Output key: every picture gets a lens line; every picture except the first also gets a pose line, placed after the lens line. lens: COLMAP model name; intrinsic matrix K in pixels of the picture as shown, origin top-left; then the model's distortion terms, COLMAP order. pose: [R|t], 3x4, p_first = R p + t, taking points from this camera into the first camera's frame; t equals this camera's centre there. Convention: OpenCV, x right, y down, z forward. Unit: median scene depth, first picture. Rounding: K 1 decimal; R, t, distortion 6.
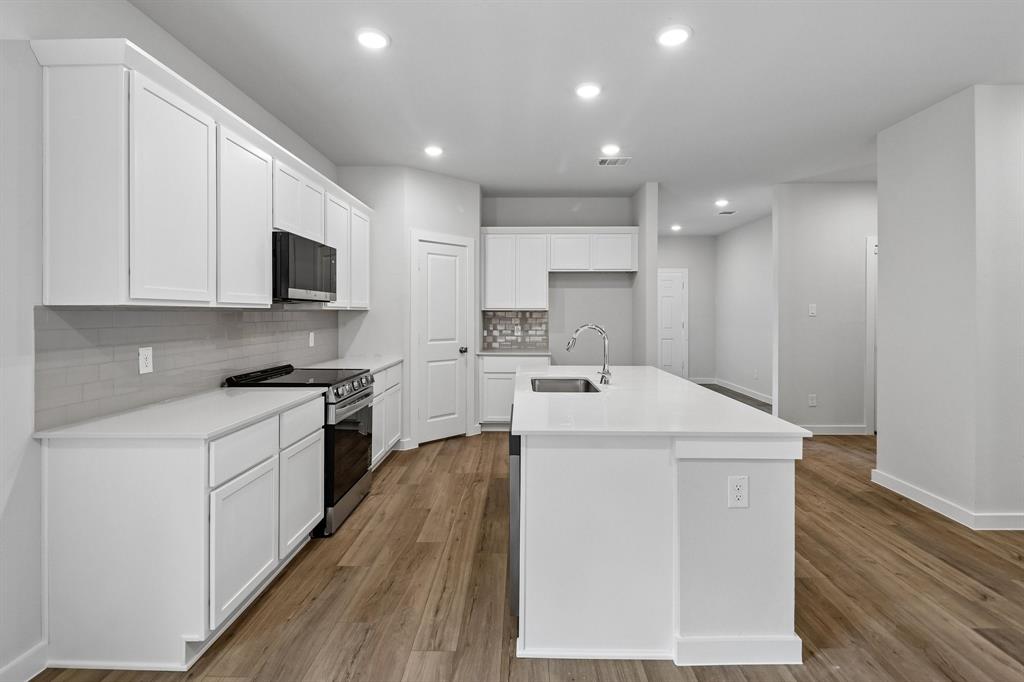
lens RADIAL K [[486.8, 0, 512.5], [0, 486.8, 314.6], [0, 0, 1]] dist [0.027063, -0.018883]
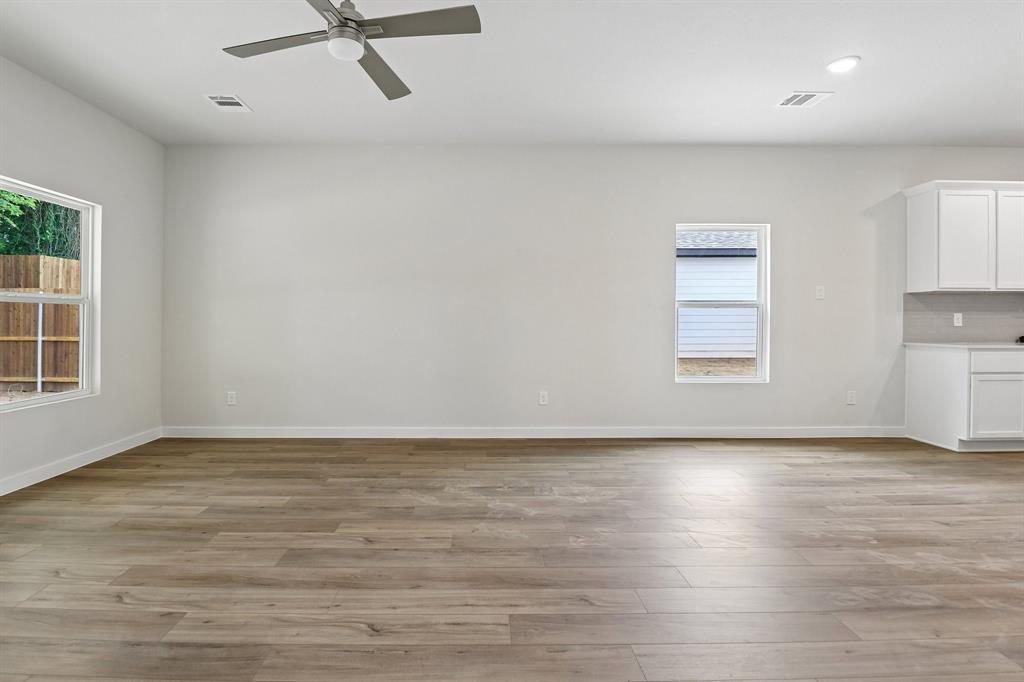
lens RADIAL K [[501.3, 0, 484.3], [0, 501.3, 322.9], [0, 0, 1]] dist [-0.006333, -0.007583]
pose [[0.021037, 0.007334, -0.999752, 0.773488], [-0.002133, 0.999971, 0.007291, 0.060822], [0.999776, 0.001979, 0.021052, -0.609631]]
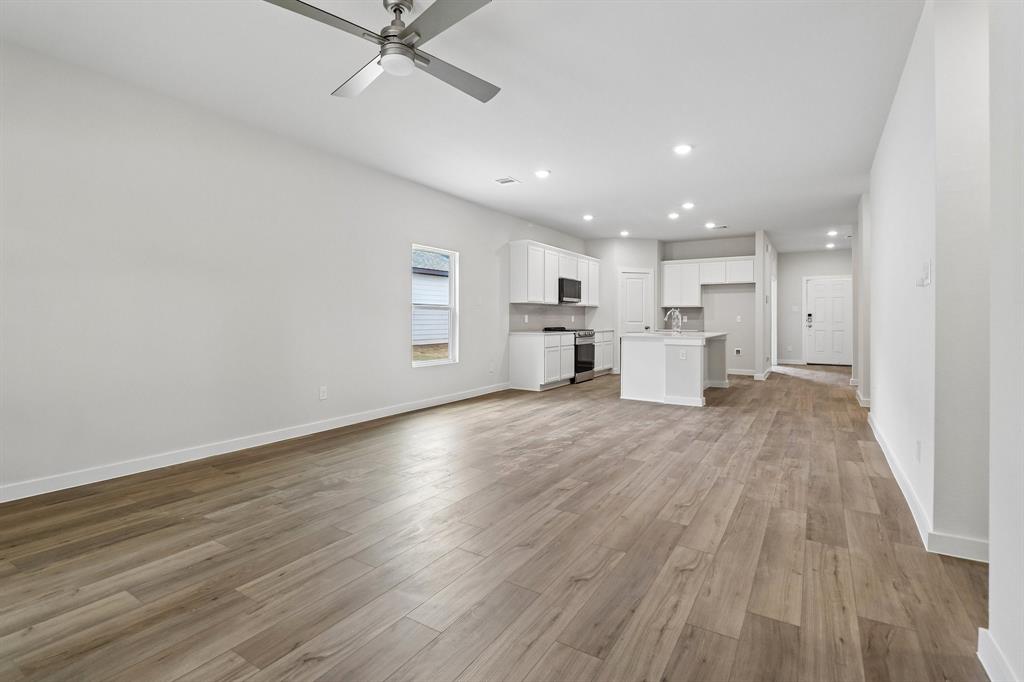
lens RADIAL K [[480.6, 0, 512.7], [0, 480.6, 314.9], [0, 0, 1]] dist [0.021286, -0.016066]
pose [[0.856979, 0.000547, -0.515351, 0.602413], [-0.005879, 0.999945, -0.008716, 0.061172], [0.515318, 0.010499, 0.856935, -1.277058]]
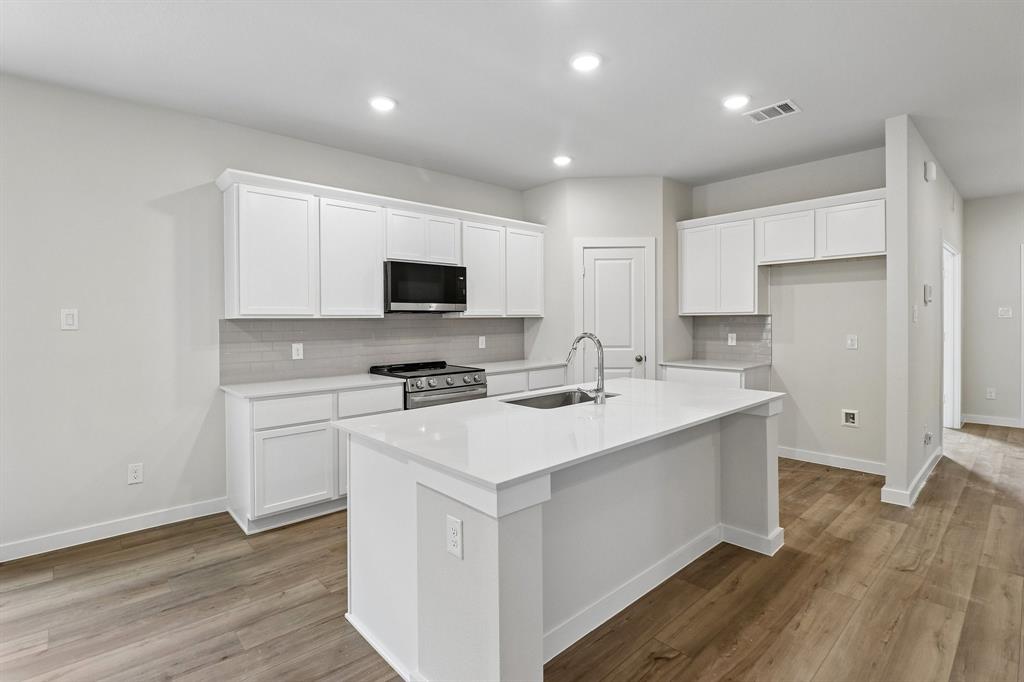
lens RADIAL K [[481.1, 0, 511.1], [0, 481.1, 325.1], [0, 0, 1]] dist [-0.010525, -0.000524]
pose [[0.688671, -0.000152, -0.725074, 0.570208], [0.007880, 0.999942, 0.007275, 0.000321], [0.725032, -0.010724, 0.688632, 0.264000]]
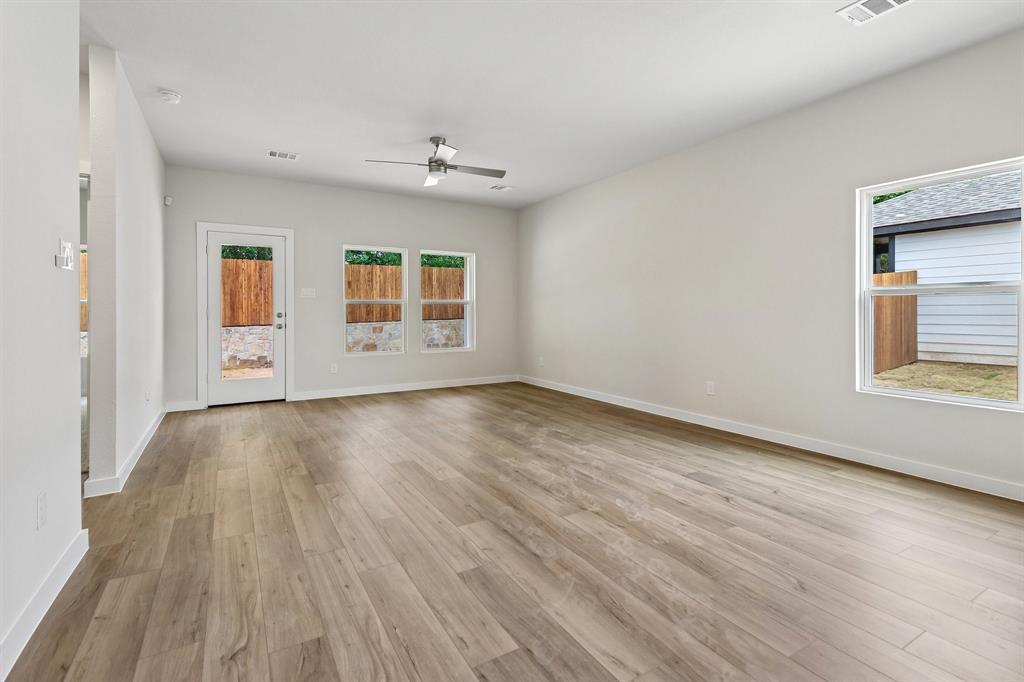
lens RADIAL K [[486.8, 0, 512.5], [0, 486.8, 314.6], [0, 0, 1]] dist [0.027063, -0.018883]
pose [[-0.855231, 0.003420, -0.518235, 0.603277], [0.001288, 0.999989, 0.004475, 0.063276], [0.518245, 0.003160, -0.855227, 0.386779]]
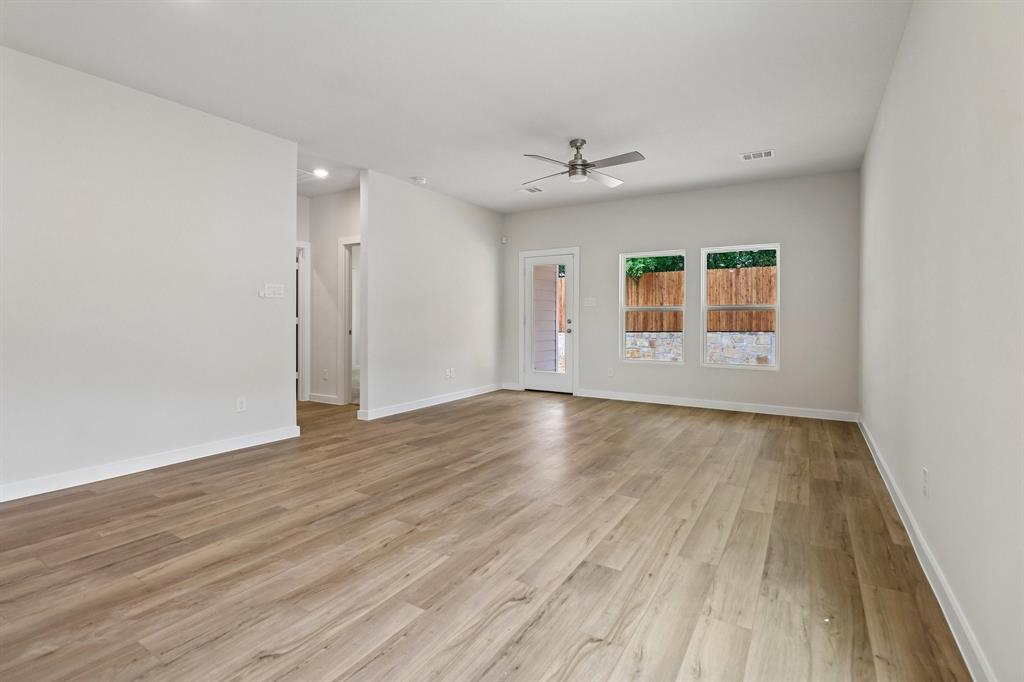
lens RADIAL K [[481.4, 0, 502.7], [0, 481.4, 326.1], [0, 0, 1]] dist [-0.012966, -0.000433]
pose [[-0.854914, -0.010393, 0.518666, -0.348034], [-0.001877, 0.999855, 0.016940, 0.058155], [-0.518766, 0.013509, -0.854809, 0.344143]]
